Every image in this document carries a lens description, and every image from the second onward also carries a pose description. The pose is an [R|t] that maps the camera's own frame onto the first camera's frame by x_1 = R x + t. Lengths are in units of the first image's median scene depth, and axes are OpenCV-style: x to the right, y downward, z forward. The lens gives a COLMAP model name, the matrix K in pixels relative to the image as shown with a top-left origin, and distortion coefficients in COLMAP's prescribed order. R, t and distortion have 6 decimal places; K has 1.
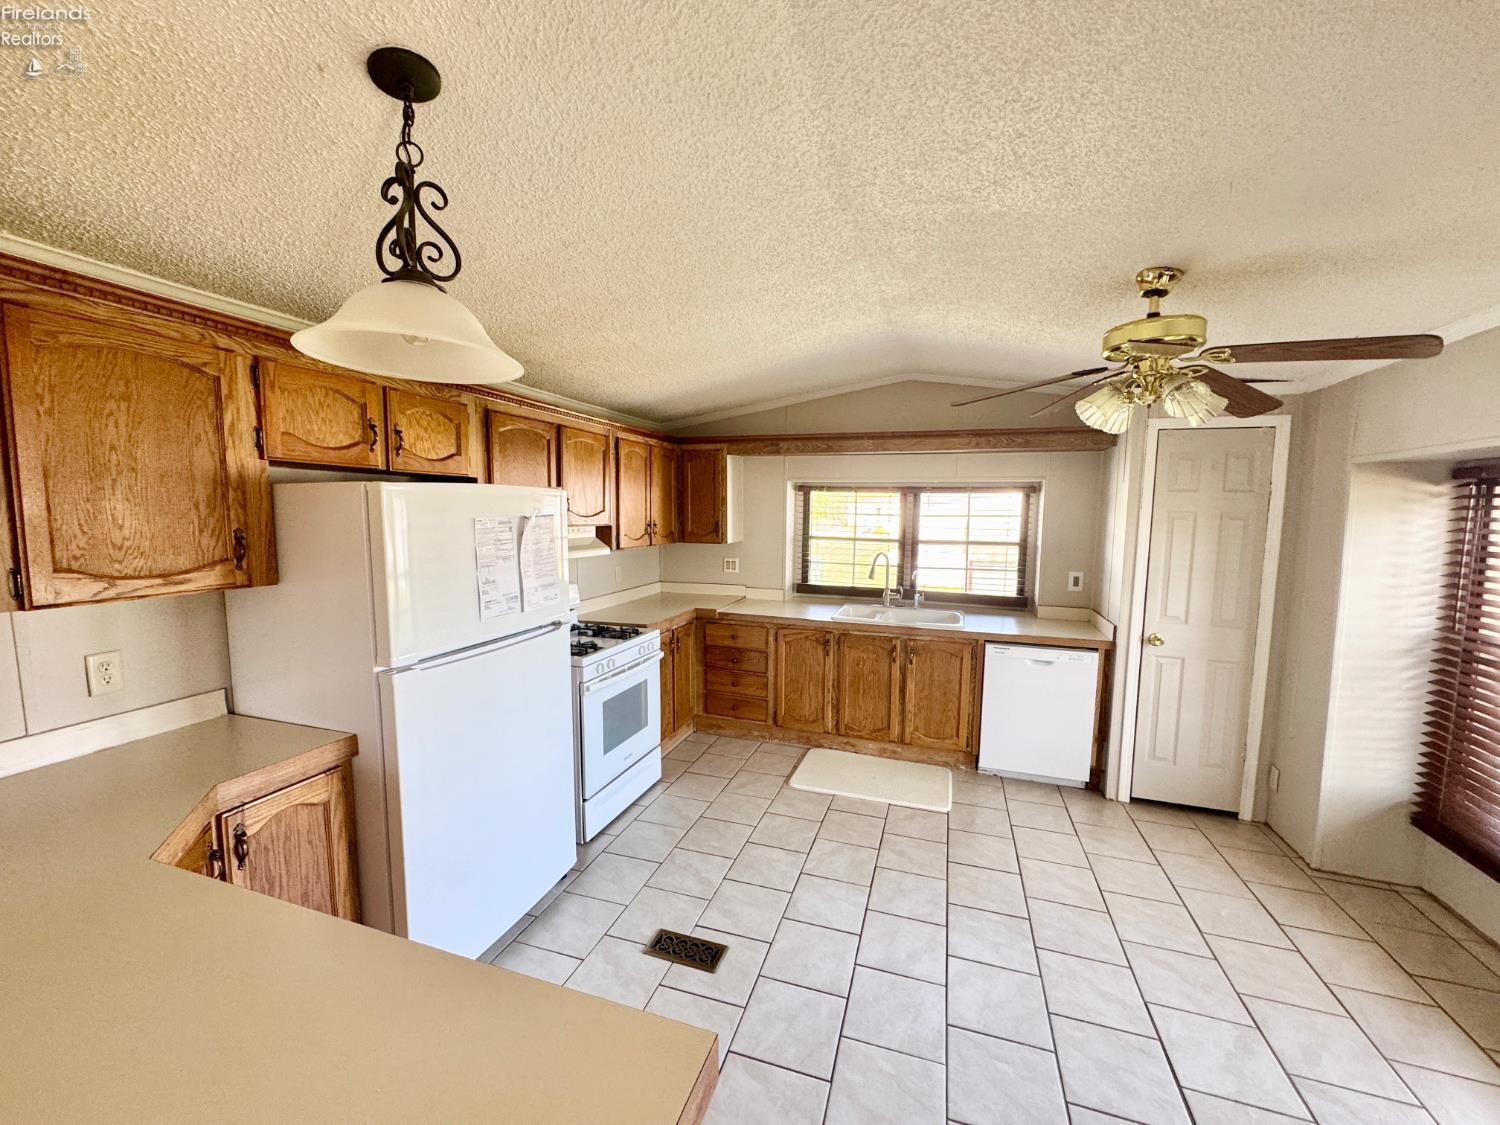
lens RADIAL K [[596.2, 0, 749.8], [0, 596.2, 564.9], [0, 0, 1]] dist [-0.002021, 0.000037]
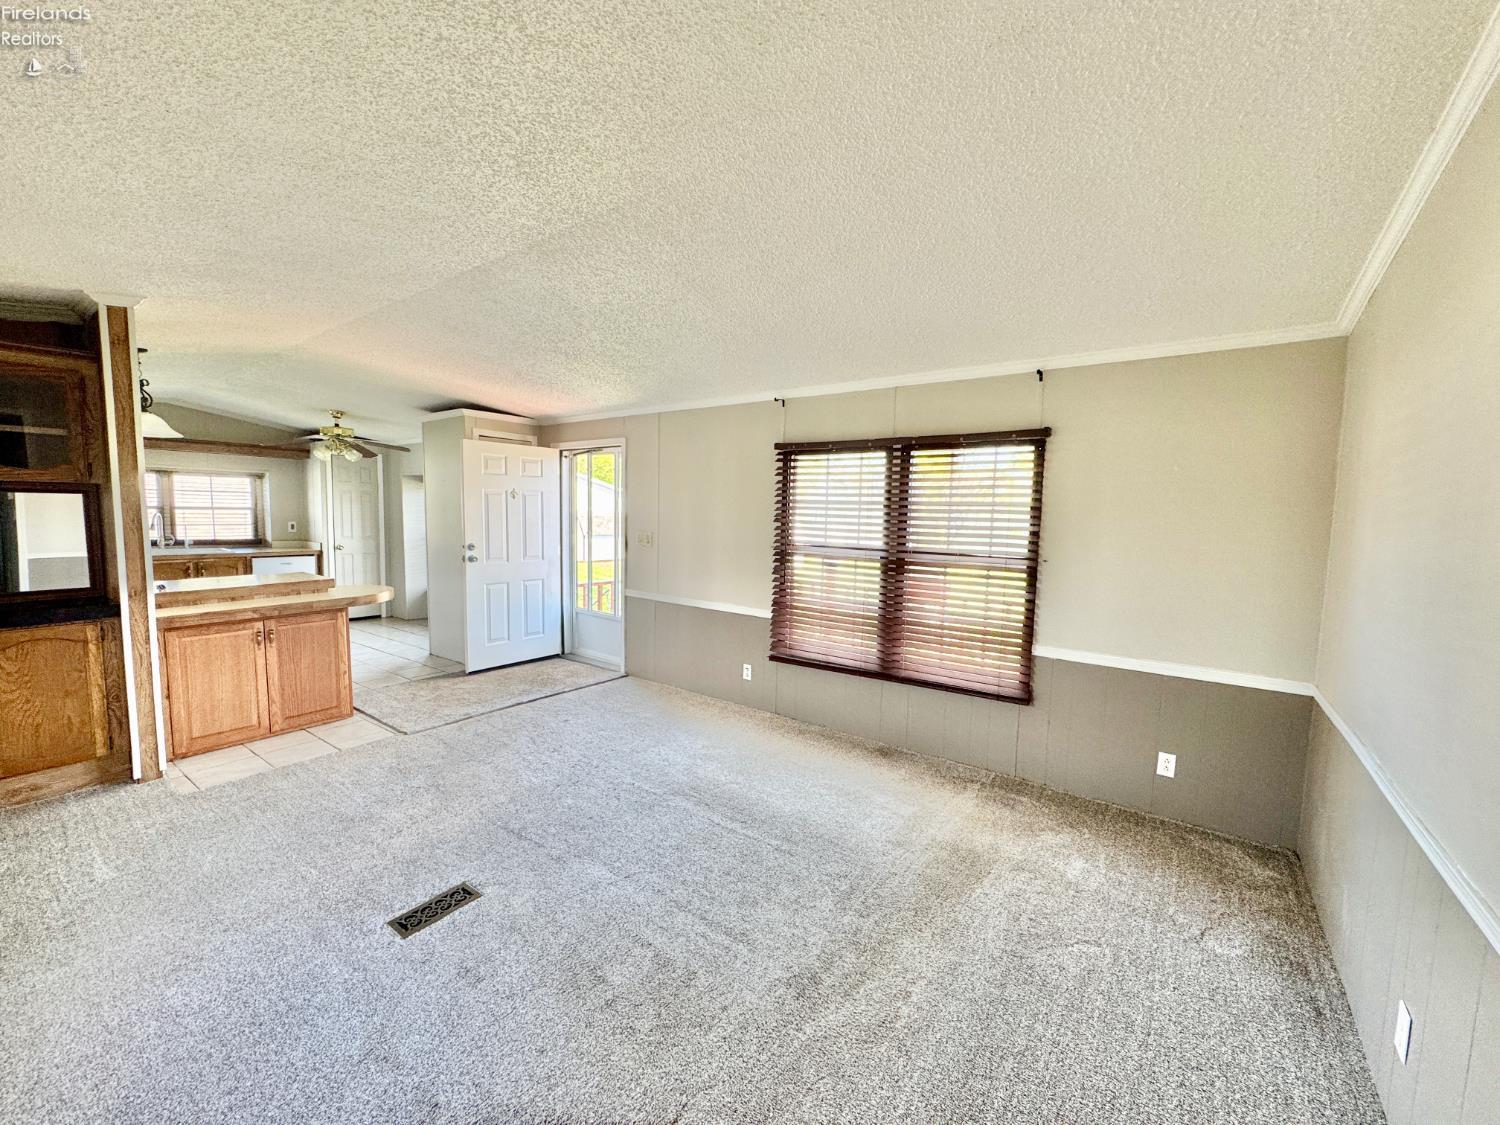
lens RADIAL K [[596.2, 0, 749.4], [0, 596.2, 562.7], [0, 0, 1]] dist [-0.002021, 0.000037]
pose [[0.298564, -0.085593, 0.950544, -0.874523], [0.071628, 0.995171, 0.067113, 0.124015], [-0.951698, 0.048048, 0.303253, -1.007605]]
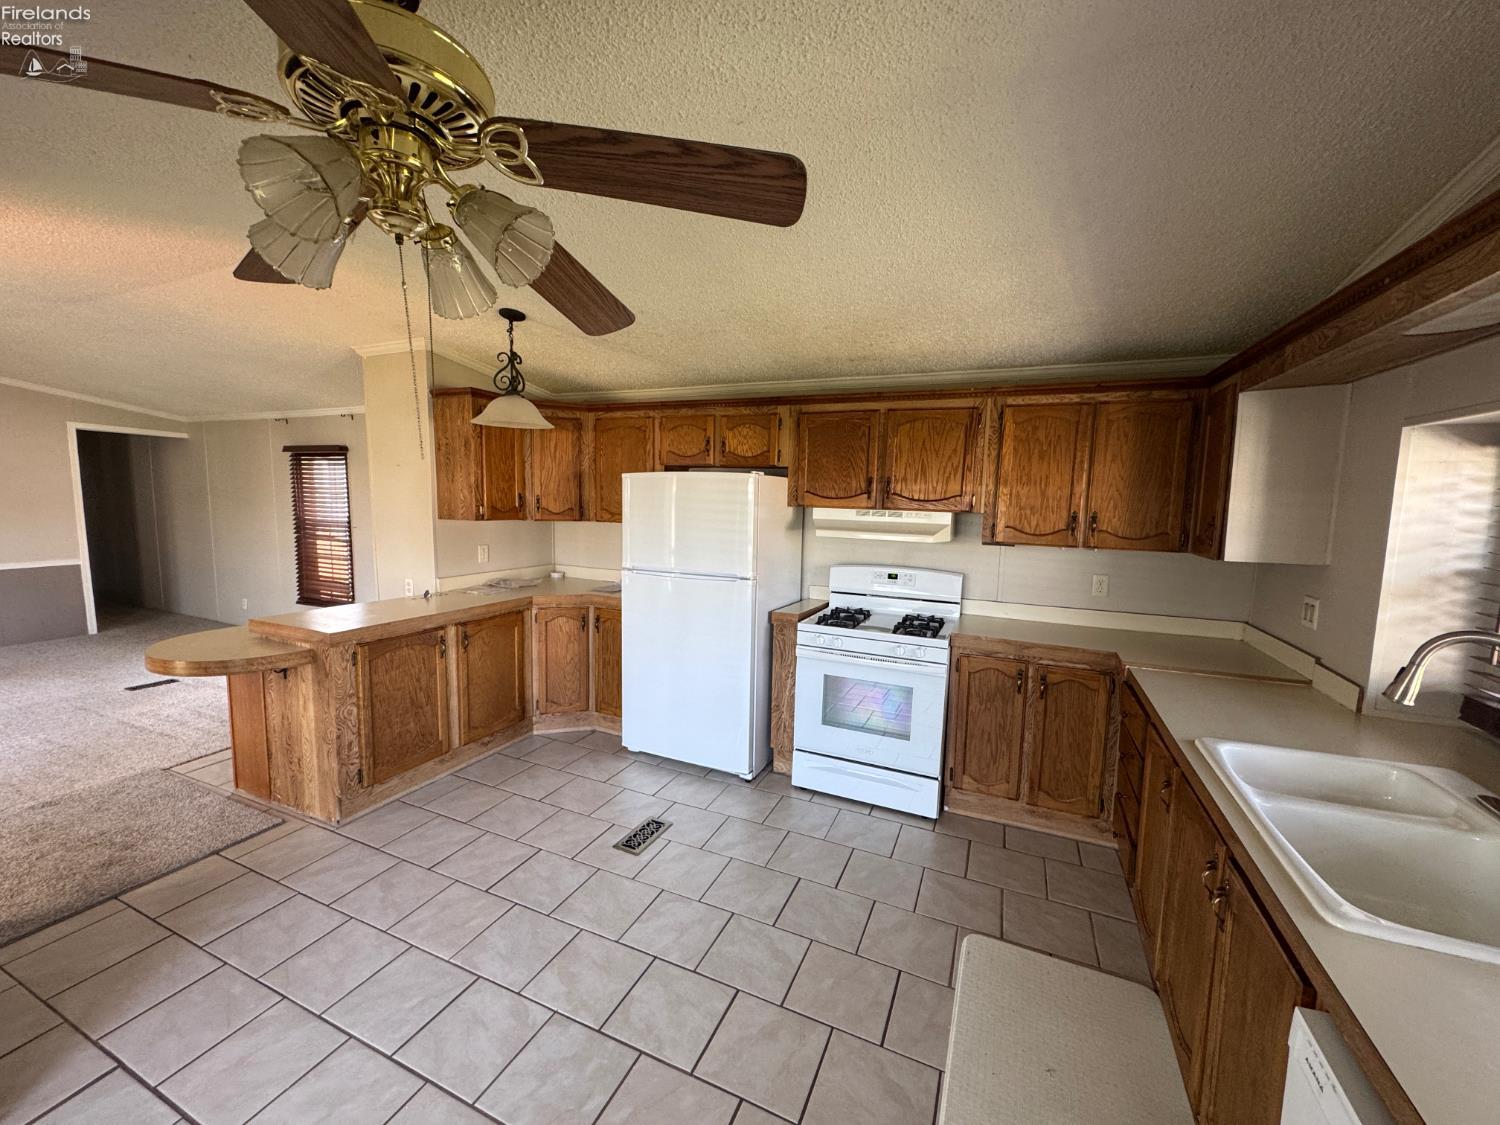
lens RADIAL K [[596.2, 0, 748.9], [0, 596.2, 565.0], [0, 0, 1]] dist [-0.002021, 0.000037]
pose [[-0.090852, 0.104682, -0.990347, 0.607621], [-0.115739, 0.986611, 0.114905, -0.050250], [0.989116, 0.125061, -0.077520, 0.714033]]
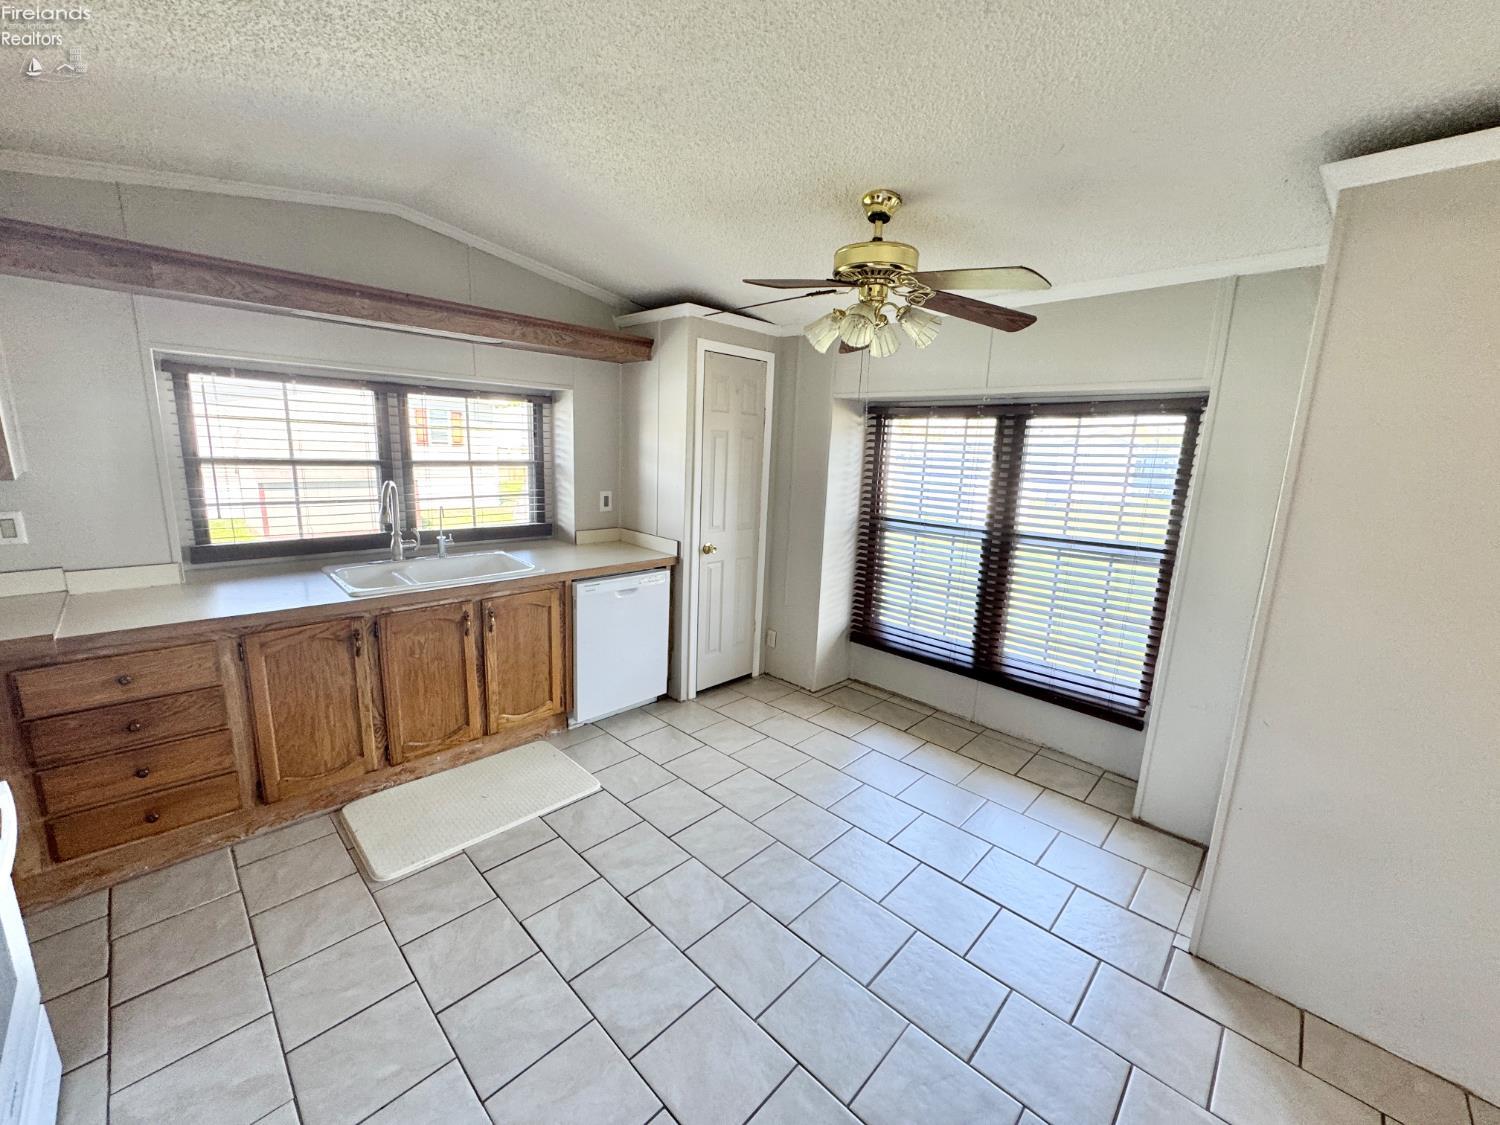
lens RADIAL K [[596.2, 0, 750.4], [0, 596.2, 563.6], [0, 0, 1]] dist [-0.002021, 0.000037]
pose [[0.435138, -0.175098, 0.883173, -0.226394], [0.049159, 0.984065, 0.170880, -0.027184], [-0.899021, -0.030940, 0.436812, 0.380845]]
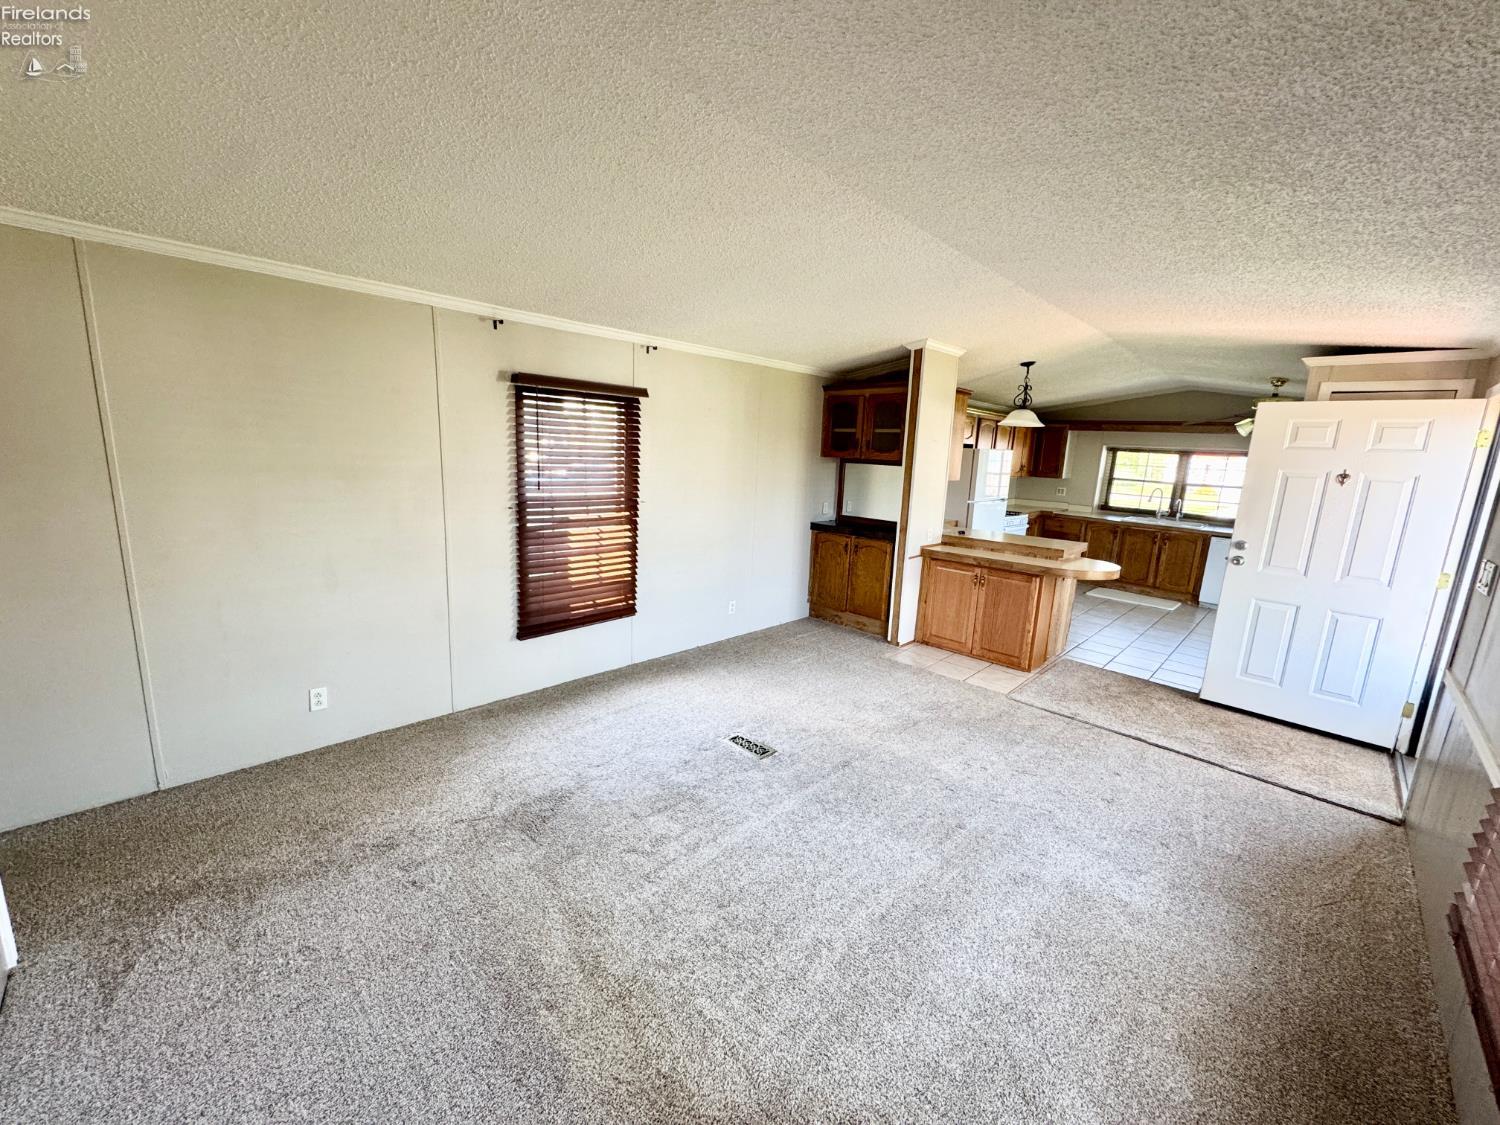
lens RADIAL K [[596.2, 0, 750.5], [0, 596.2, 562.8], [0, 0, 1]] dist [-0.002021, 0.000037]
pose [[0.902298, 0.113882, -0.415799, -0.128736], [-0.076792, 0.991511, 0.104920, 0.121006], [0.424218, -0.062739, 0.903384, -1.285728]]
